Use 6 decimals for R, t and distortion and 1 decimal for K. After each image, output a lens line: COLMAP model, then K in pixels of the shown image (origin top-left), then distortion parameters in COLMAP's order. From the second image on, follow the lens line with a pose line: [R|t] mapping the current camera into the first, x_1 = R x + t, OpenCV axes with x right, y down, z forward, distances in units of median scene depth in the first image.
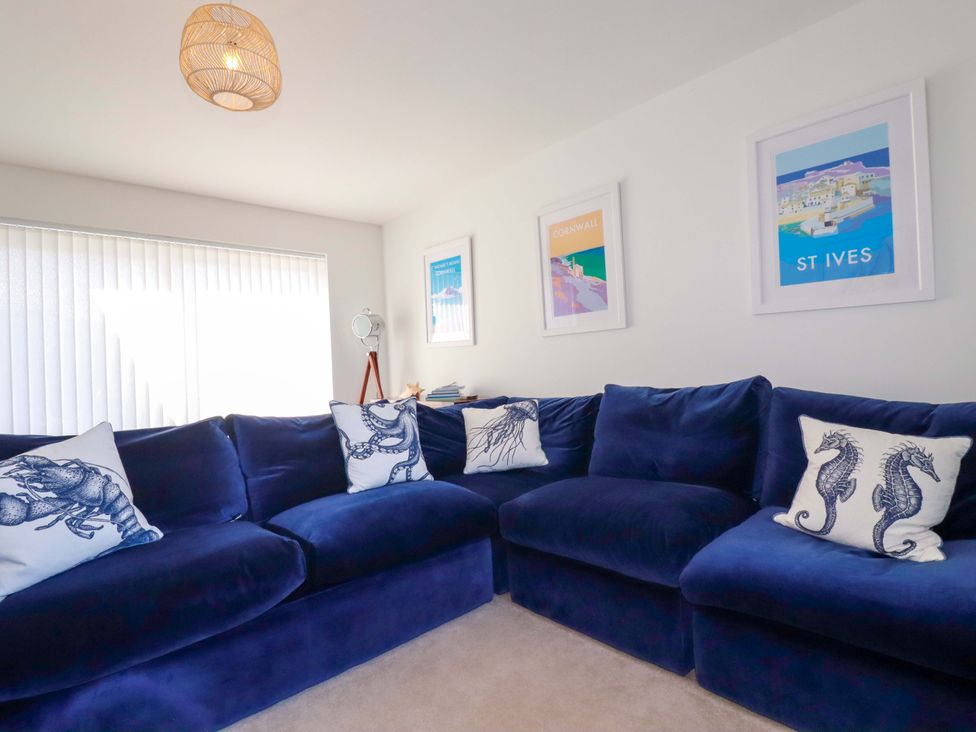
lens RADIAL K [[507.3, 0, 489.7], [0, 507.3, 360.9], [0, 0, 1]] dist [0.000221, -0.013551]
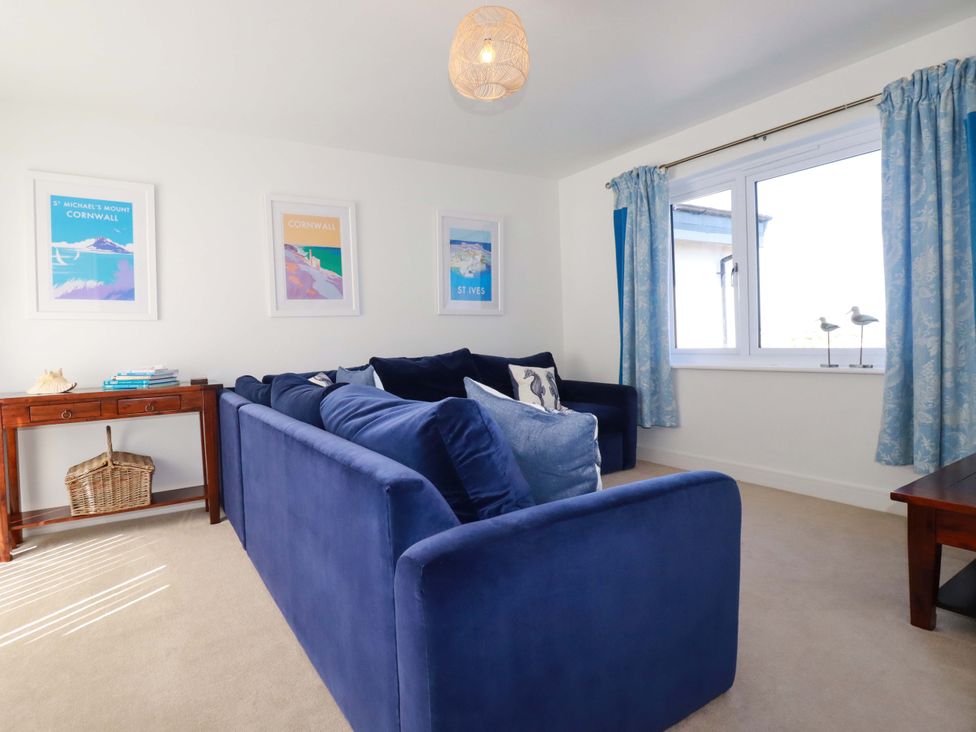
lens RADIAL K [[507.3, 0, 489.7], [0, 507.3, 360.9], [0, 0, 1]] dist [0.000221, -0.013551]
pose [[0.178732, -0.005463, 0.983883, -0.914153], [0.018625, 0.999824, 0.002169, 0.052574], [-0.983721, 0.017937, 0.178803, 0.416875]]
